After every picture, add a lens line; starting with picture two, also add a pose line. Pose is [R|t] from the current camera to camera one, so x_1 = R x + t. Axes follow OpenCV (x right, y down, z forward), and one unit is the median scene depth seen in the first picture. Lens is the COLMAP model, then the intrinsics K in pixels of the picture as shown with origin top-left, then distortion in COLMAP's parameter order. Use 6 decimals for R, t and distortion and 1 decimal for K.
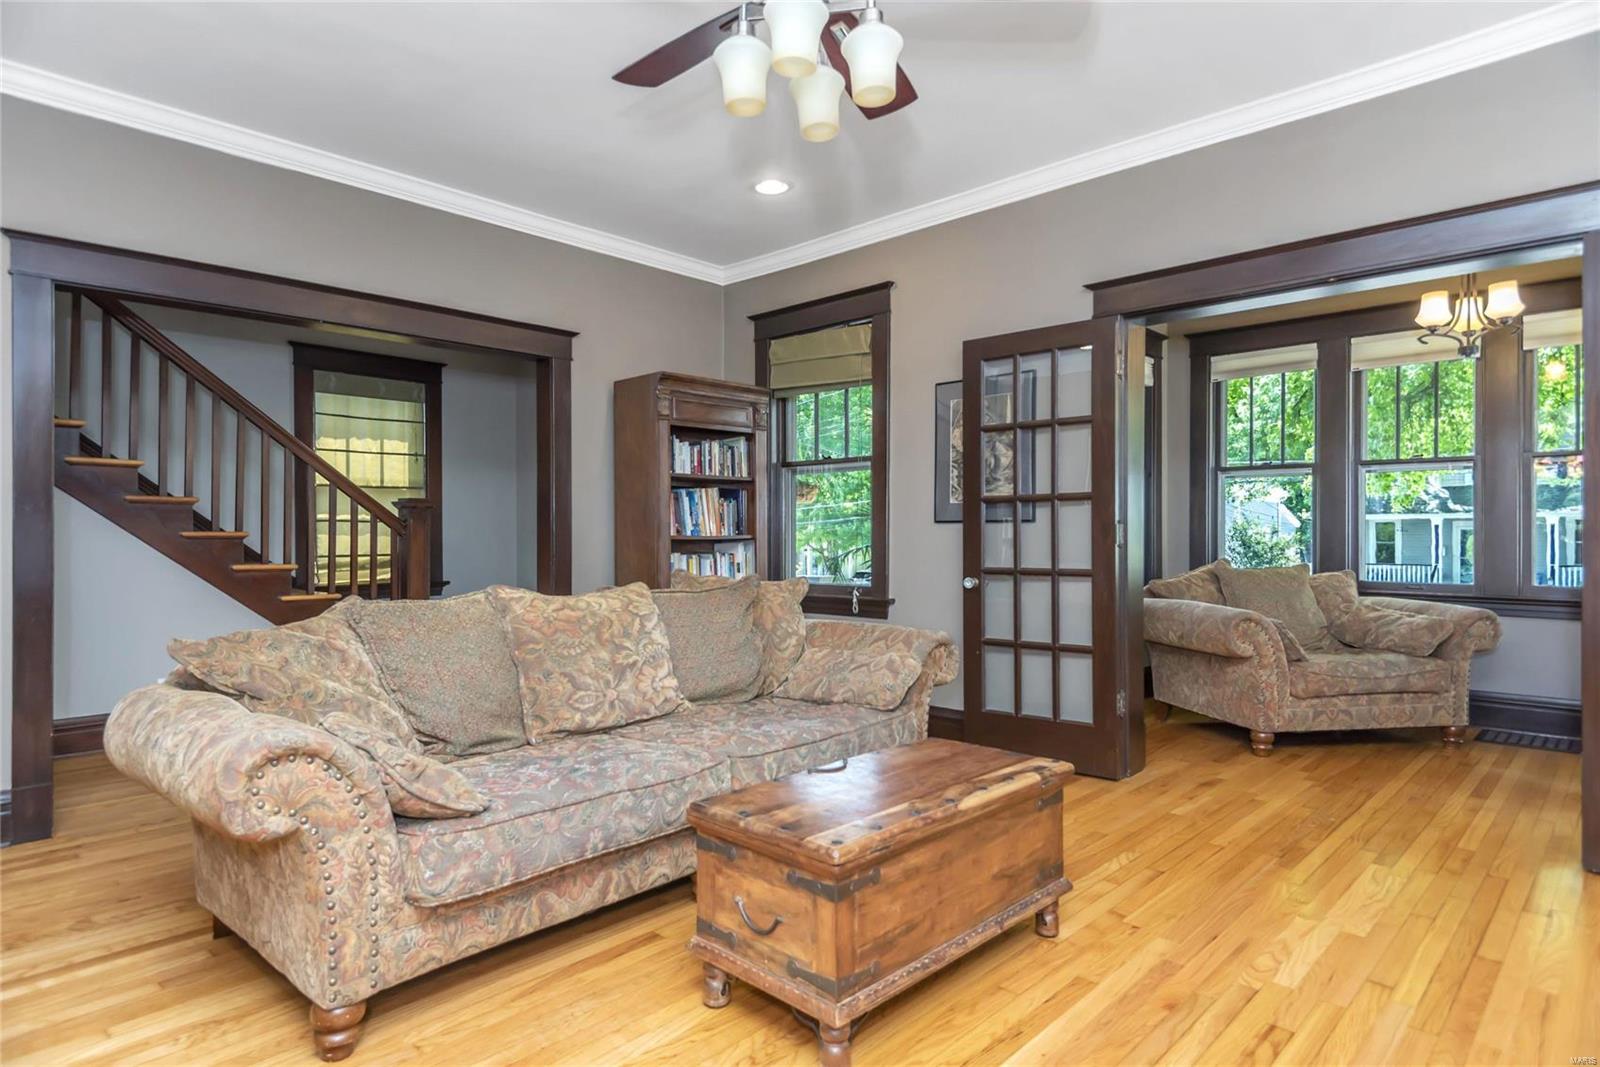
lens RADIAL K [[918.1, 0, 776.1], [0, 918.1, 544.3], [0, 0, 1]] dist [0.057781, -0.047373]
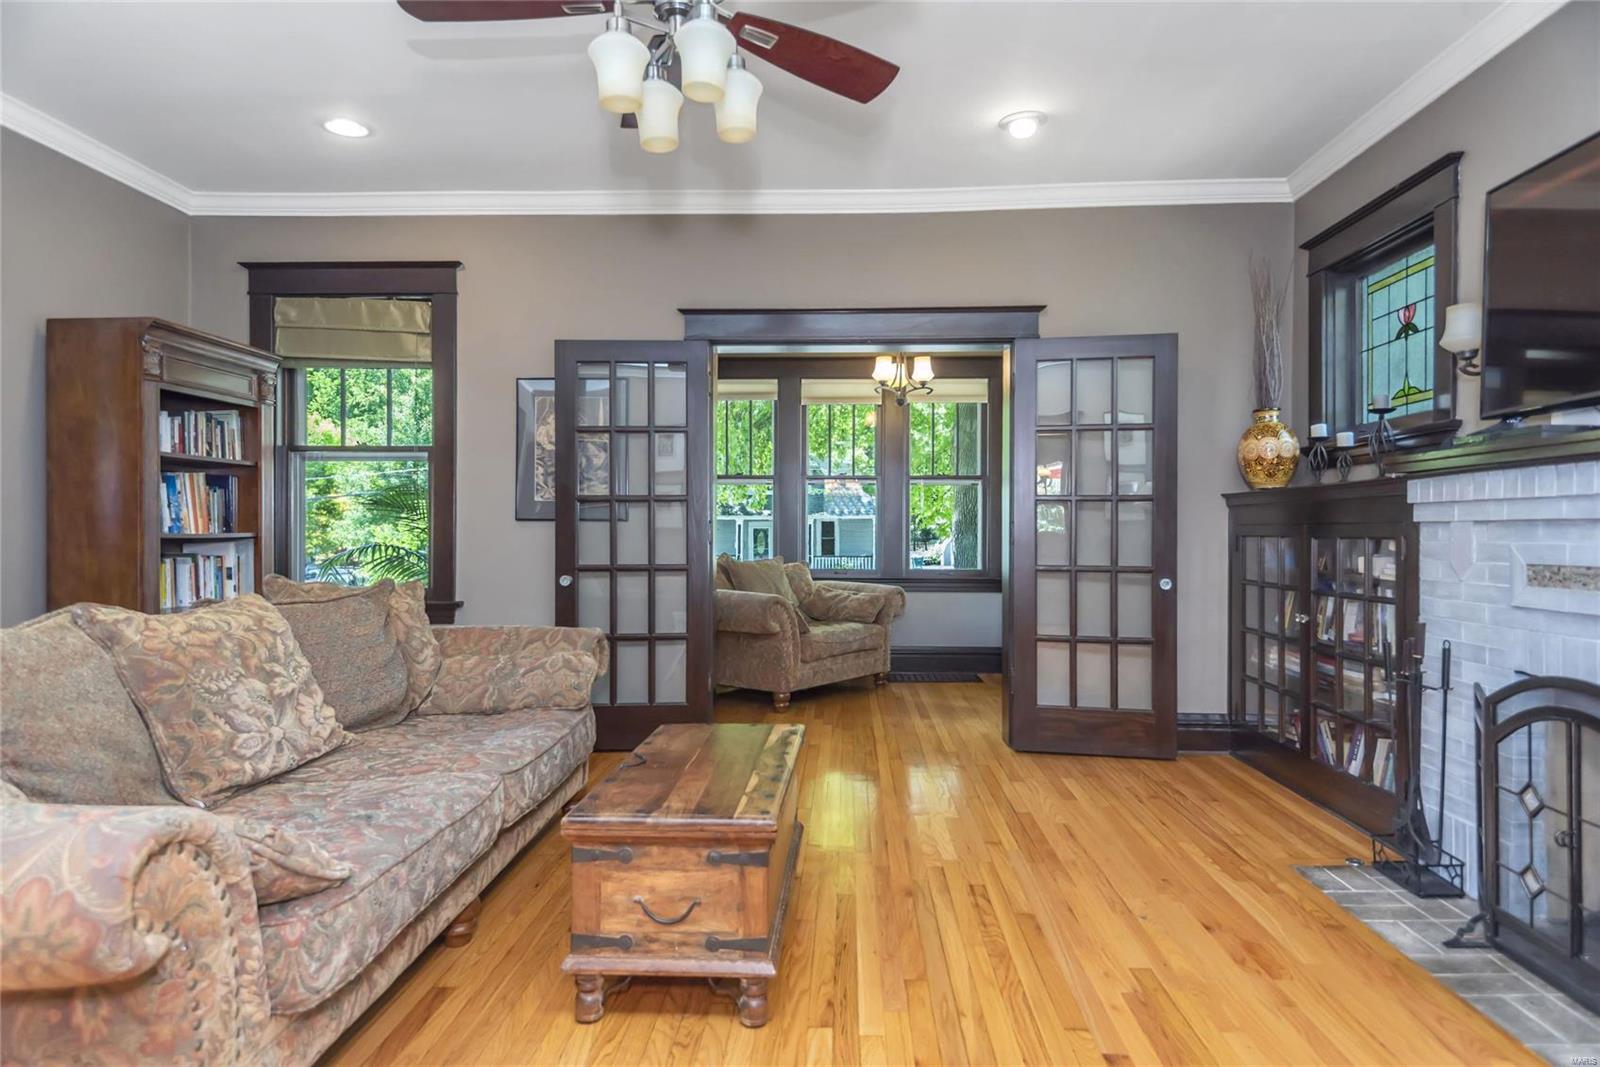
lens RADIAL K [[936.2, 0, 808.0], [0, 936.2, 540.7], [0, 0, 1]] dist [0.064755, -0.049544]
pose [[0.736754, -0.005038, 0.676142, -0.286866], [0.005935, 0.999982, 0.000984, -0.001262], [-0.676135, 0.003288, 0.736771, 0.058683]]
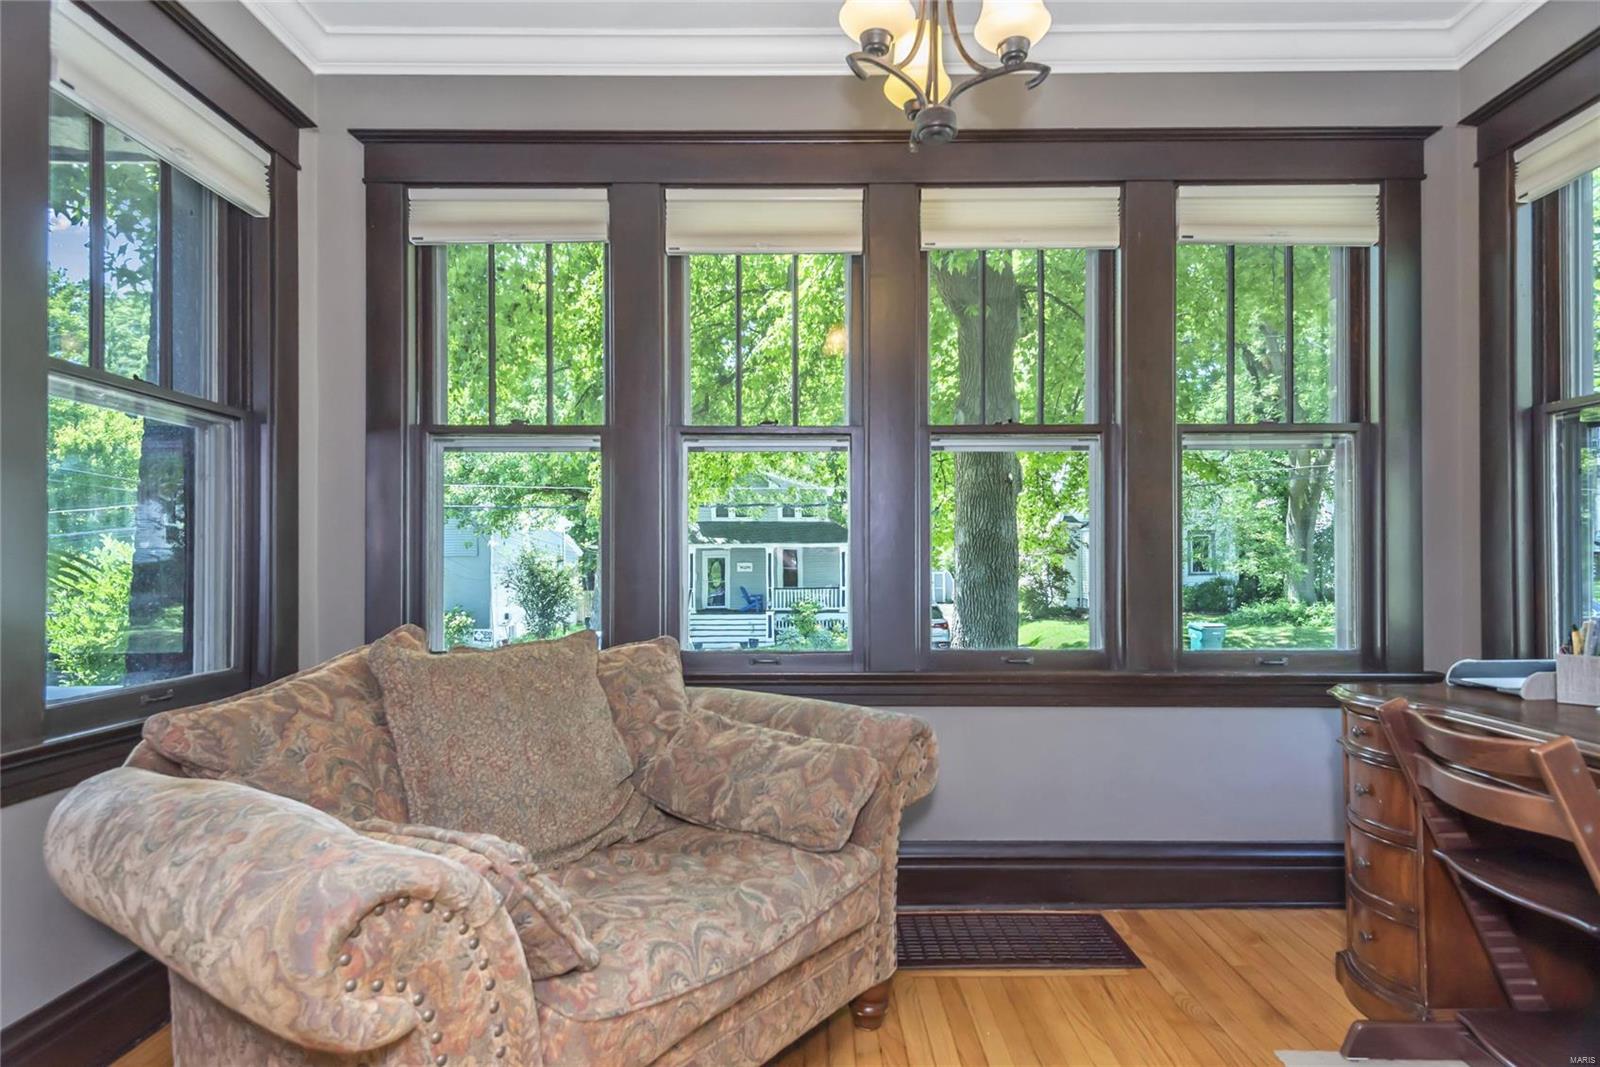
lens RADIAL K [[846.8, 0, 787.5], [0, 846.8, 533.5], [0, 0, 1]] dist [0.031700, -0.022470]
pose [[0.732330, 0.020540, 0.680640, 0.406717], [0.010577, 0.999081, -0.041530, -0.008332], [-0.680868, 0.037613, 0.731440, 0.718260]]
